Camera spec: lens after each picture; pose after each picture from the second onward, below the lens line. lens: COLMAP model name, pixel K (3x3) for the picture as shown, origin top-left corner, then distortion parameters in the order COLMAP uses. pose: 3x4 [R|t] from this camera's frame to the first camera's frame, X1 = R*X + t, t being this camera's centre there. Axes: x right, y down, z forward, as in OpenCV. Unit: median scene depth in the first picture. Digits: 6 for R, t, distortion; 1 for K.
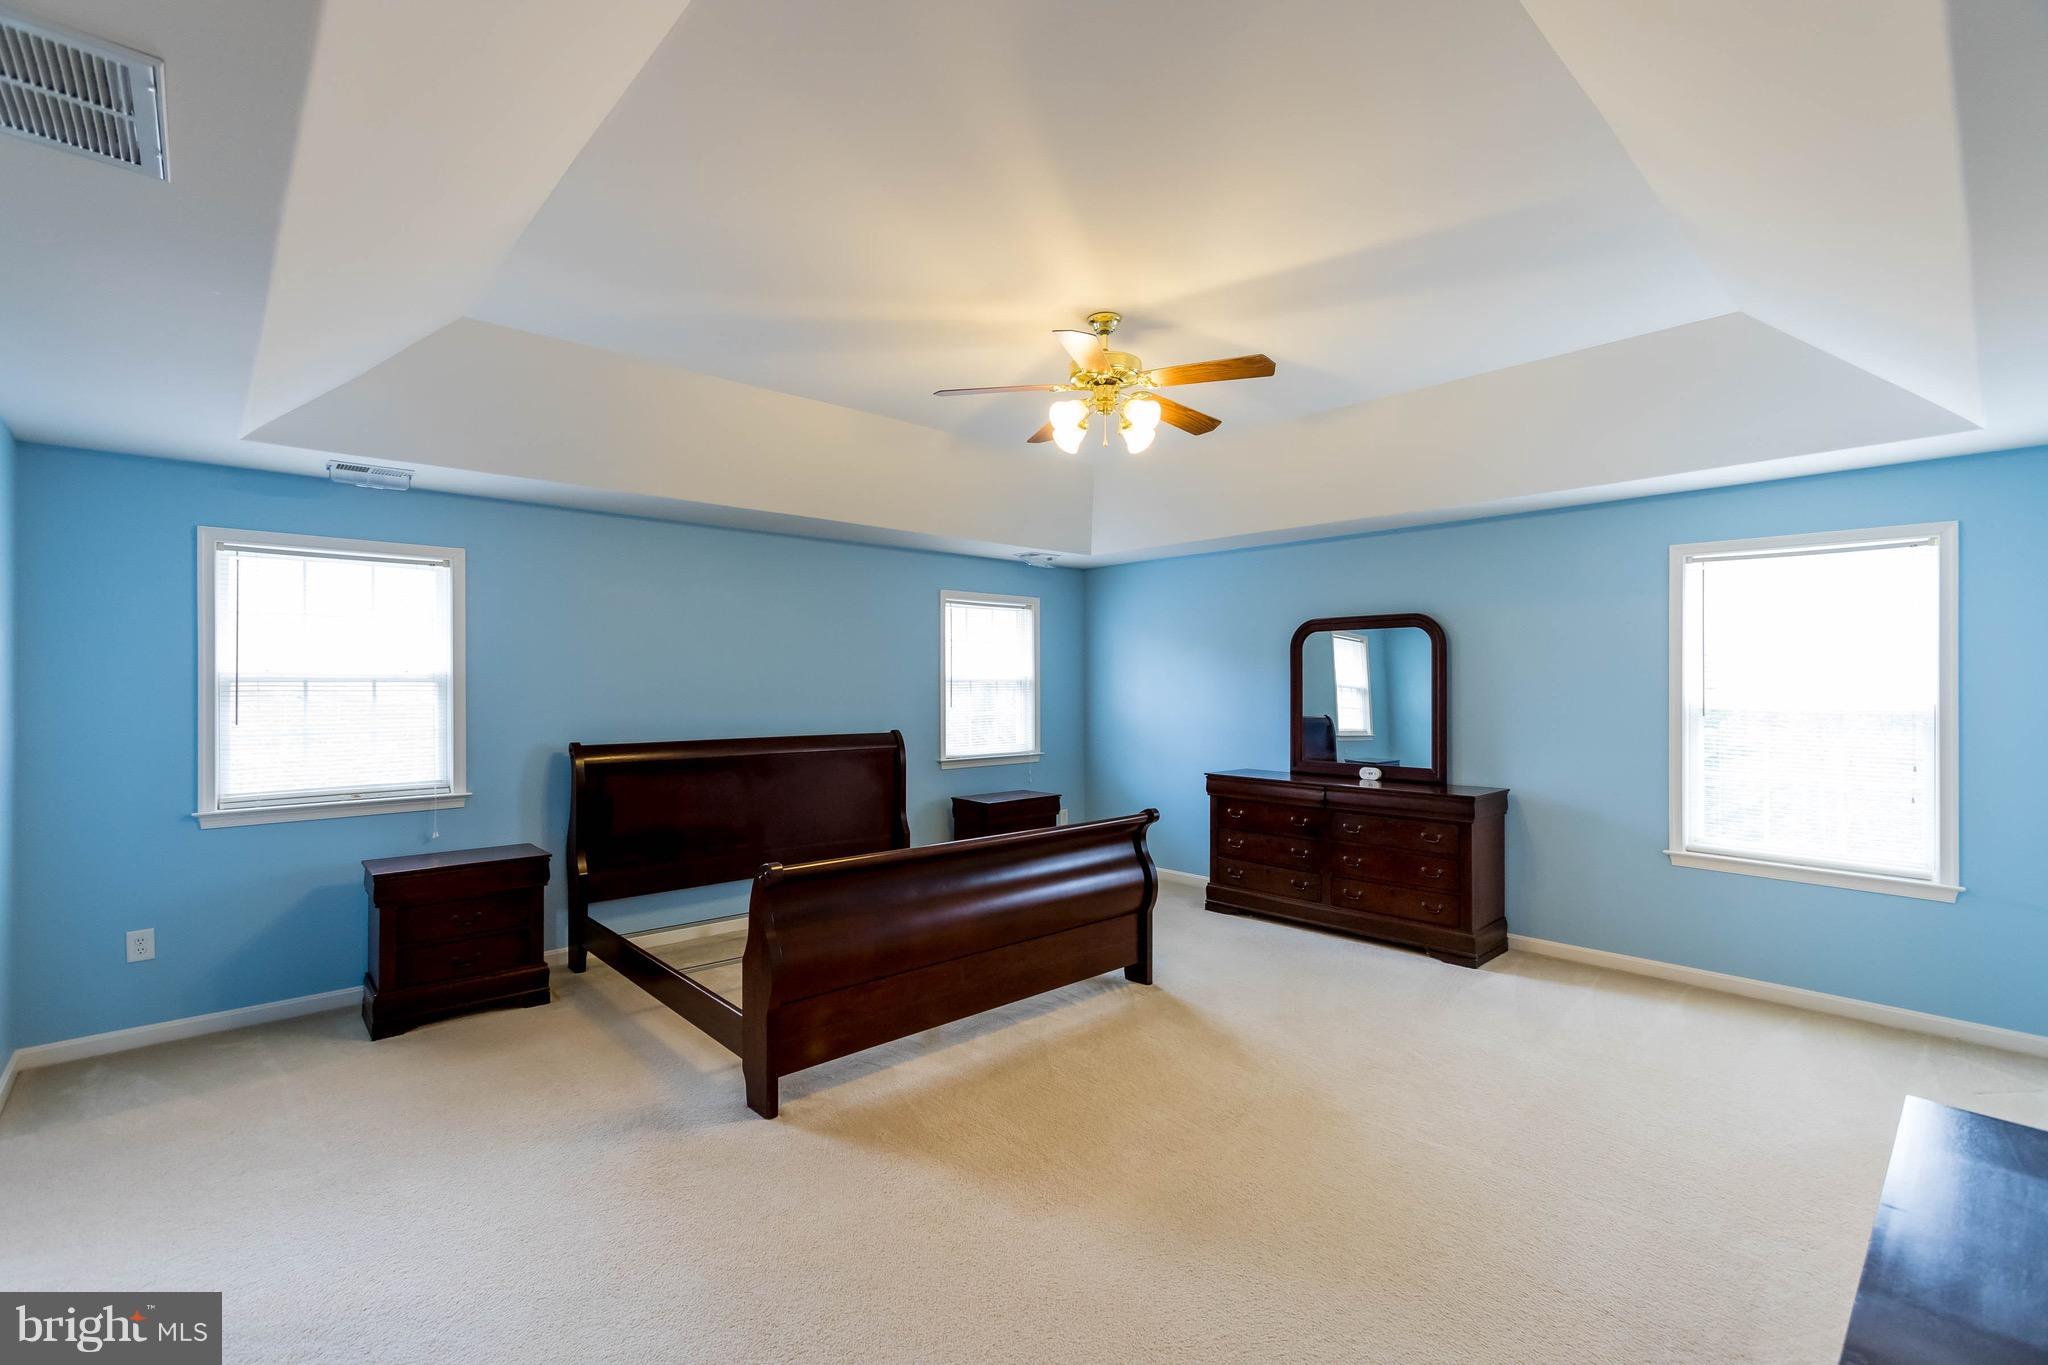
lens RADIAL K [[900.0, 0, 1024.0], [0, 900.0, 682.5], [0, 0, 1]] dist [-0.003961, -0.000032]
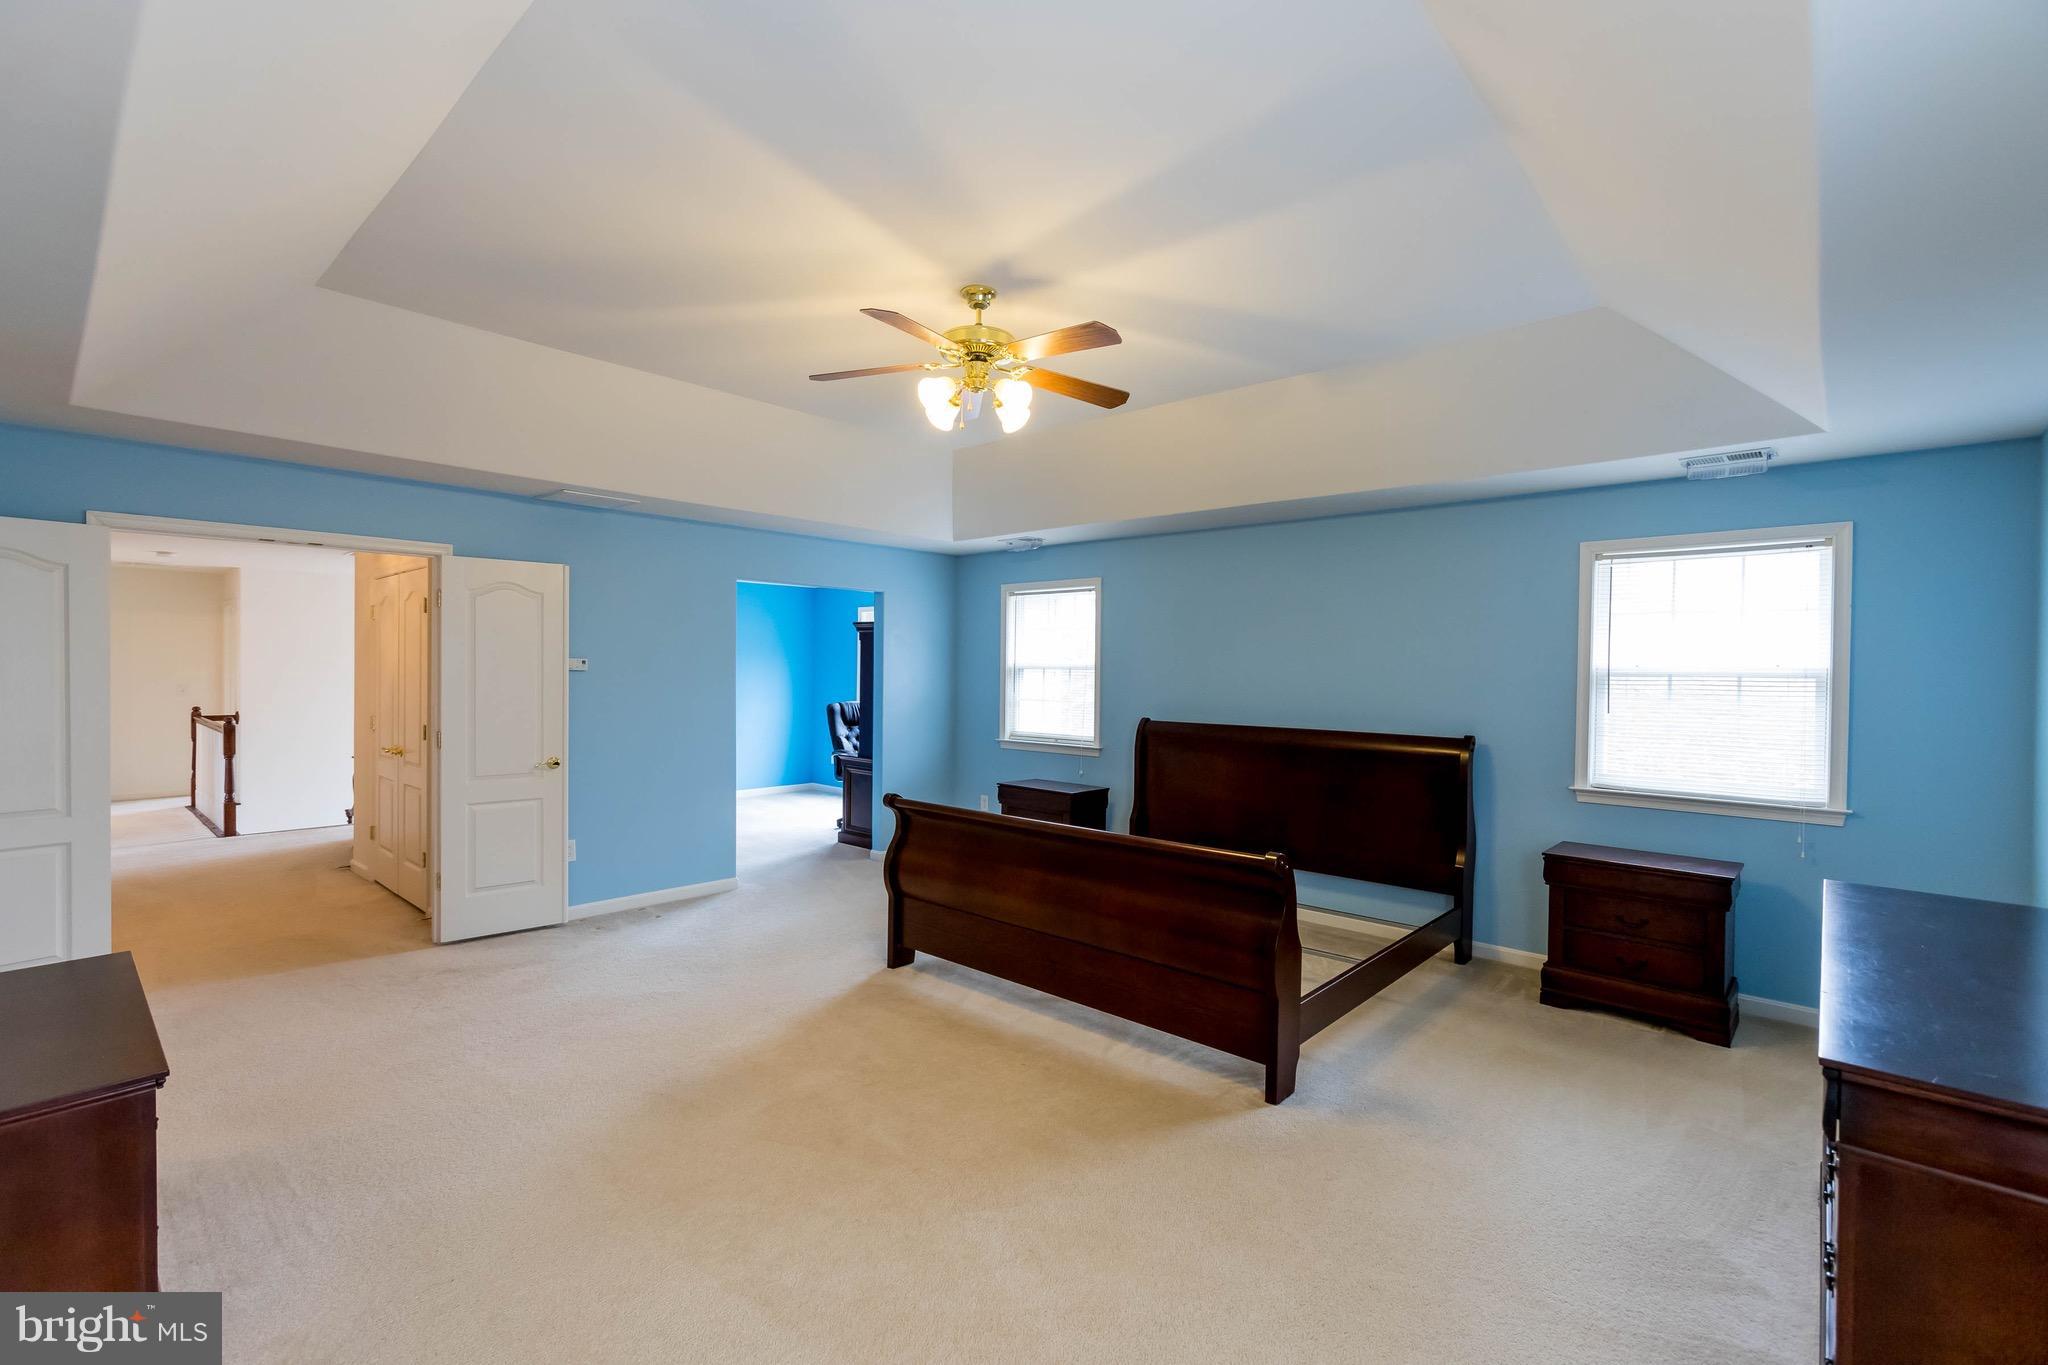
lens RADIAL K [[900.0, 0, 1024.0], [0, 900.0, 682.5], [0, 0, 1]] dist [-0.003961, -0.000032]
pose [[0.105669, 0.016883, -0.994258, 0.828014], [-0.013233, 0.999791, 0.015570, -0.001076], [0.994313, 0.011512, 0.105871, 0.743984]]
